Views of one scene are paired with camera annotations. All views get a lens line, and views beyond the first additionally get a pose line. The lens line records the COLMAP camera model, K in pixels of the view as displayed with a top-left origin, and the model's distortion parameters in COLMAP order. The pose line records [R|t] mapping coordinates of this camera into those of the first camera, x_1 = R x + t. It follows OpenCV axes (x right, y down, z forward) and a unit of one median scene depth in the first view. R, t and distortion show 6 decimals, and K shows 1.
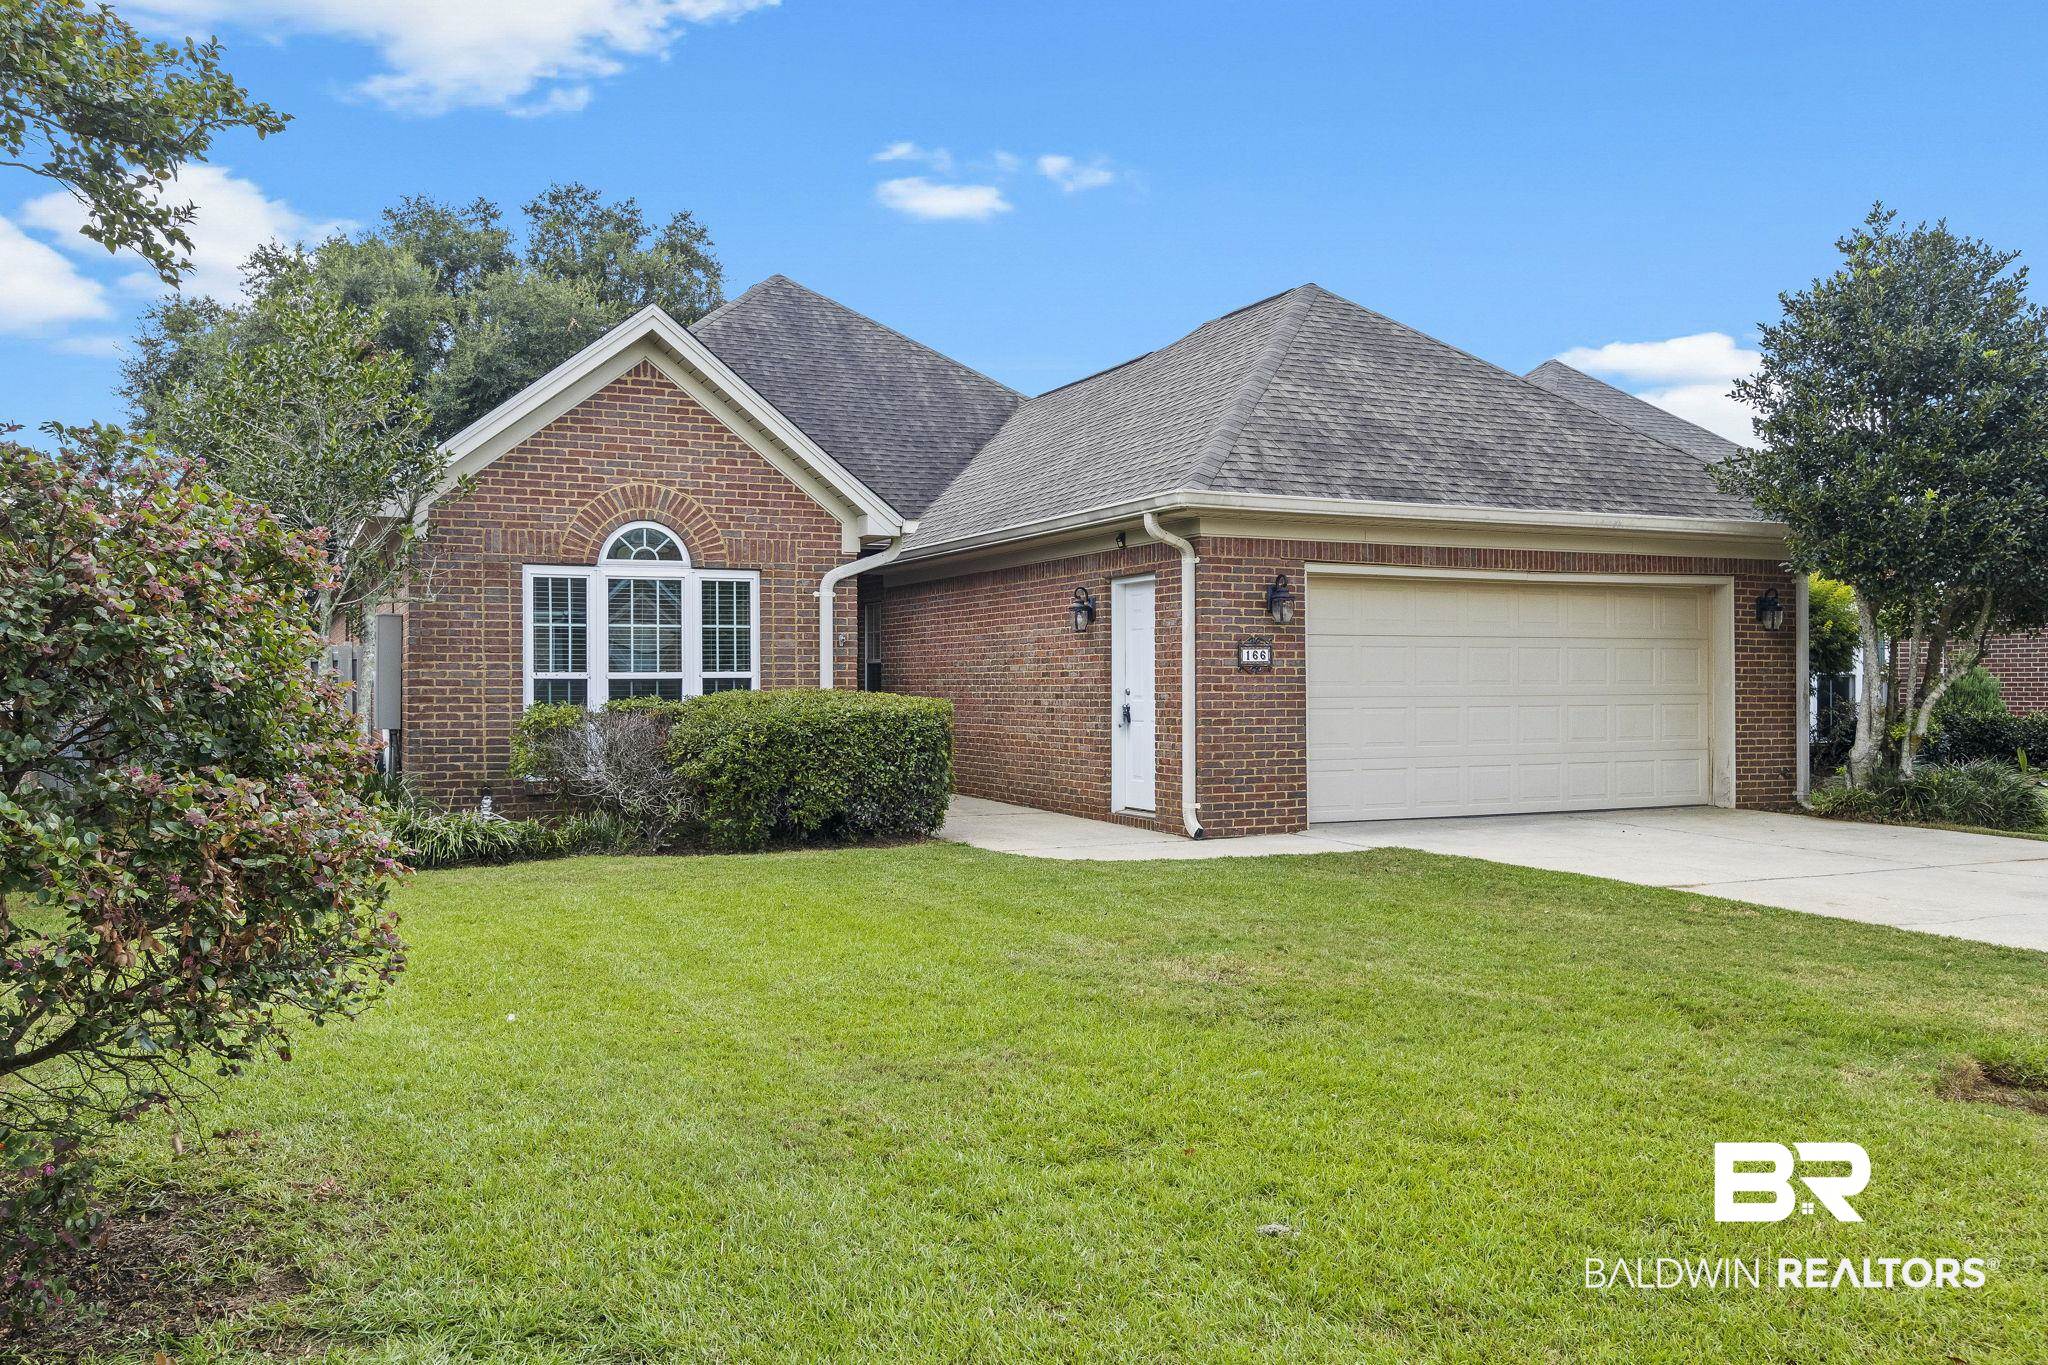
lens RADIAL K [[1749.1, 0, 1019.8], [0, 1749.1, 682.8], [0, 0, 1]] dist [-0.032159, -0.023954]
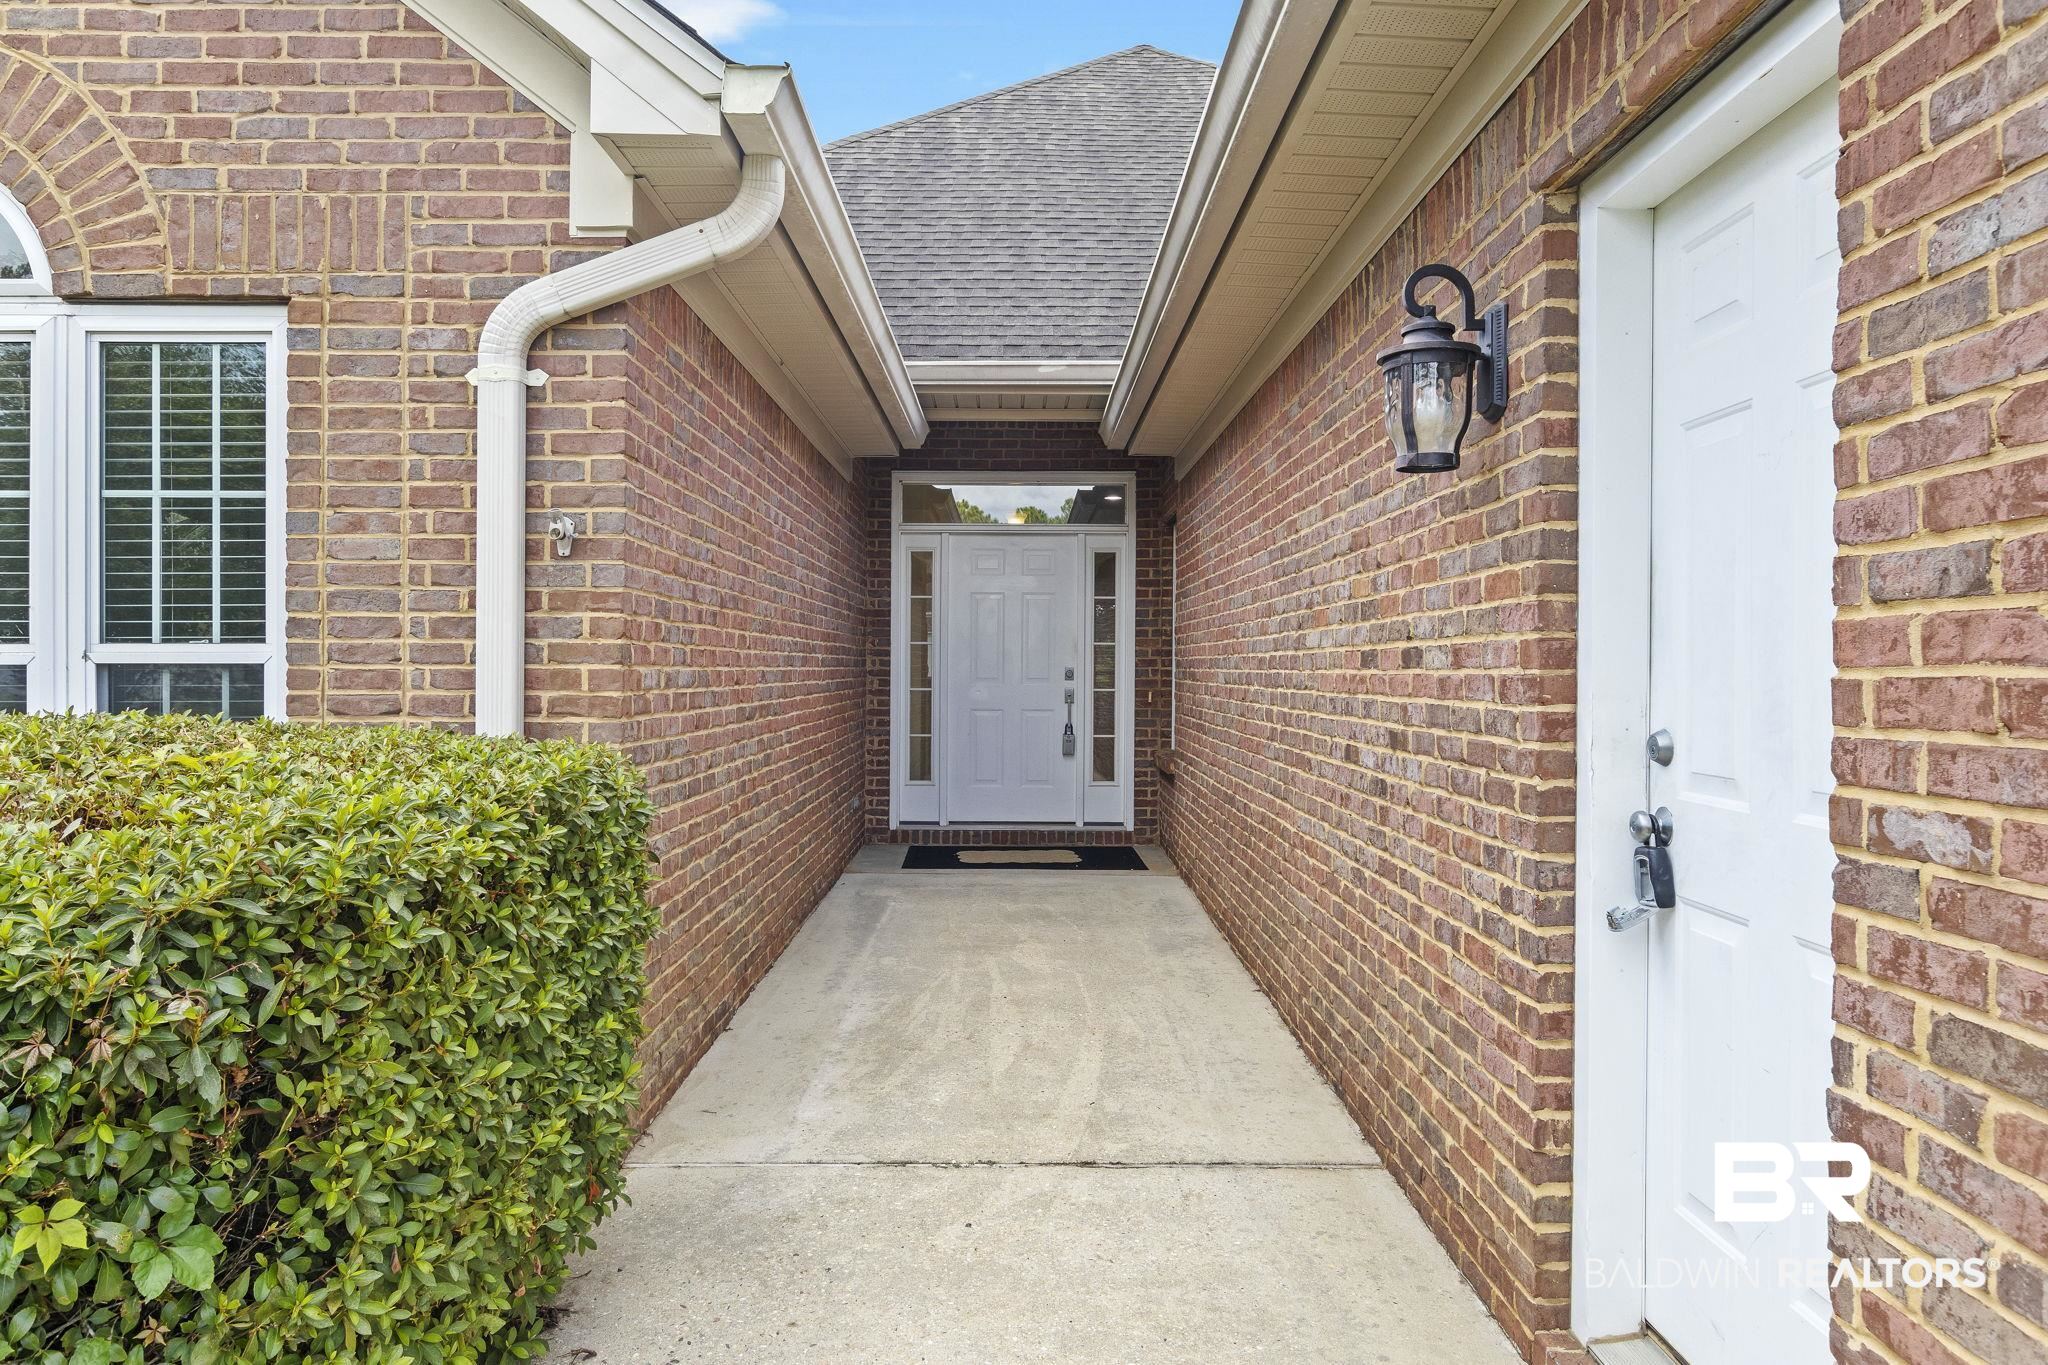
lens RADIAL K [[1368.7, 0, 1016.9], [0, 1368.7, 673.7], [0, 0, 1]] dist [-0.017314, 0.002490]
pose [[0.904961, 0.009967, -0.425378, 0.062870], [-0.007407, 0.999943, 0.007670, -0.004049], [0.425430, -0.003790, 0.904983, 0.852533]]
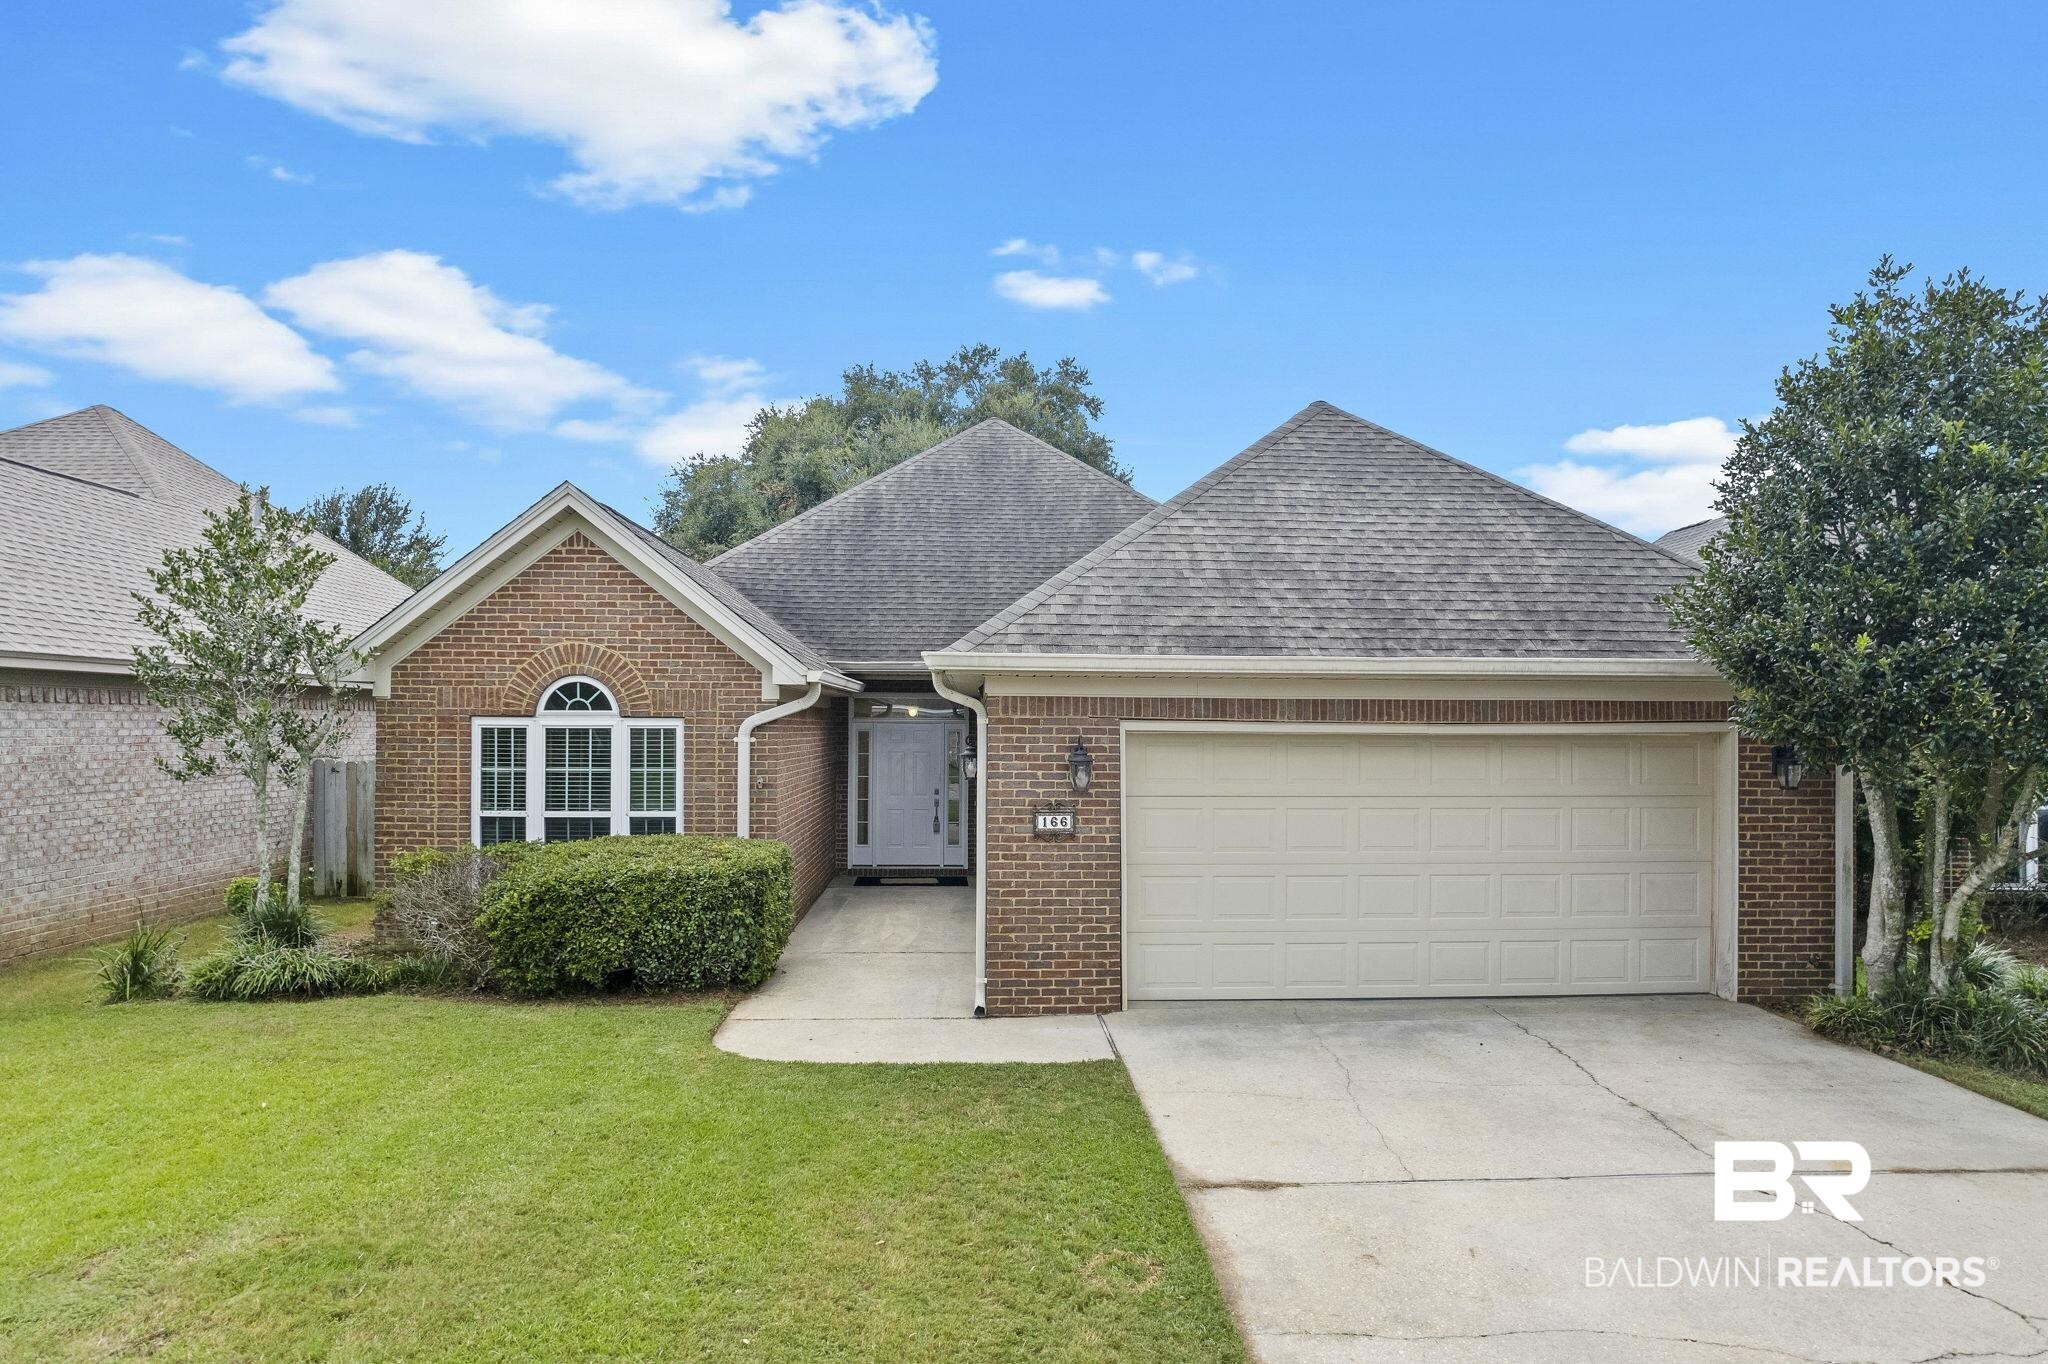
lens RADIAL K [[1397.6, 0, 1033.4], [0, 1397.6, 695.8], [0, 0, 1]] dist [-0.068214, 0.014109]
pose [[0.921989, 0.001545, -0.387213, 0.389412], [-0.007053, 0.999893, -0.012804, -0.069328], [0.387152, 0.014536, 0.921901, 0.291623]]
